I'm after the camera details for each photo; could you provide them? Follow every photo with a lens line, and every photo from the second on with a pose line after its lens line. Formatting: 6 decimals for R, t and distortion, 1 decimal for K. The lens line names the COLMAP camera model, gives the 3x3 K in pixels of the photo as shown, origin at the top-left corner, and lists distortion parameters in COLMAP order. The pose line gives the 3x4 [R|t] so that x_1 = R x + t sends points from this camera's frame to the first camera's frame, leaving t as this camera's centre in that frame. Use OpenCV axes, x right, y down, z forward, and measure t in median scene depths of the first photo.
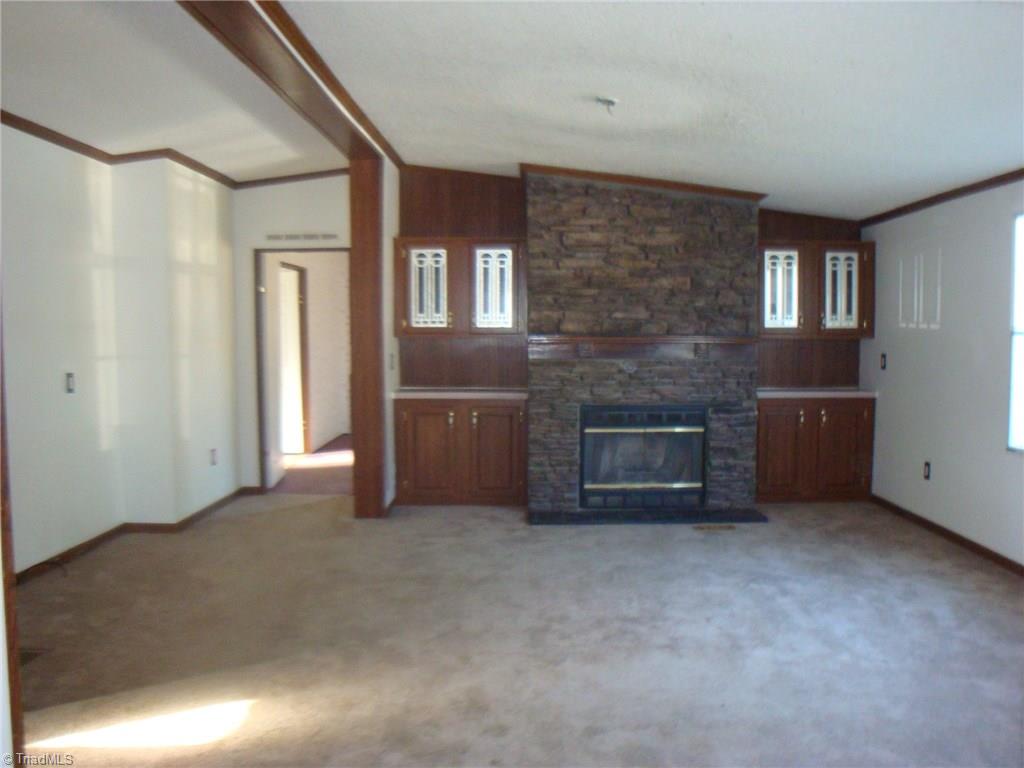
lens RADIAL K [[893.7, 0, 520.5], [0, 893.7, 386.7], [0, 0, 1]] dist [-0.187315, 0.166551]
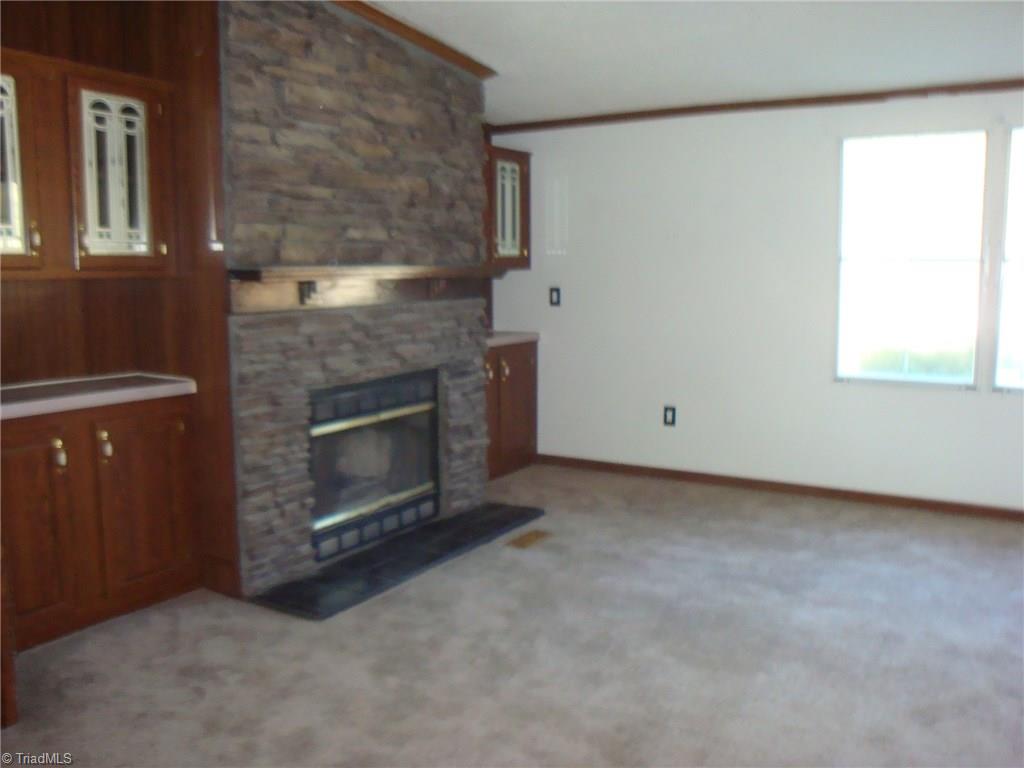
lens RADIAL K [[893.7, 0, 520.5], [0, 893.7, 386.7], [0, 0, 1]] dist [-0.187315, 0.166551]
pose [[0.503121, -0.118502, 0.856053, -0.352559], [0.058552, 0.992952, 0.103040, -0.032726], [-0.862230, -0.001718, 0.506514, 0.600217]]
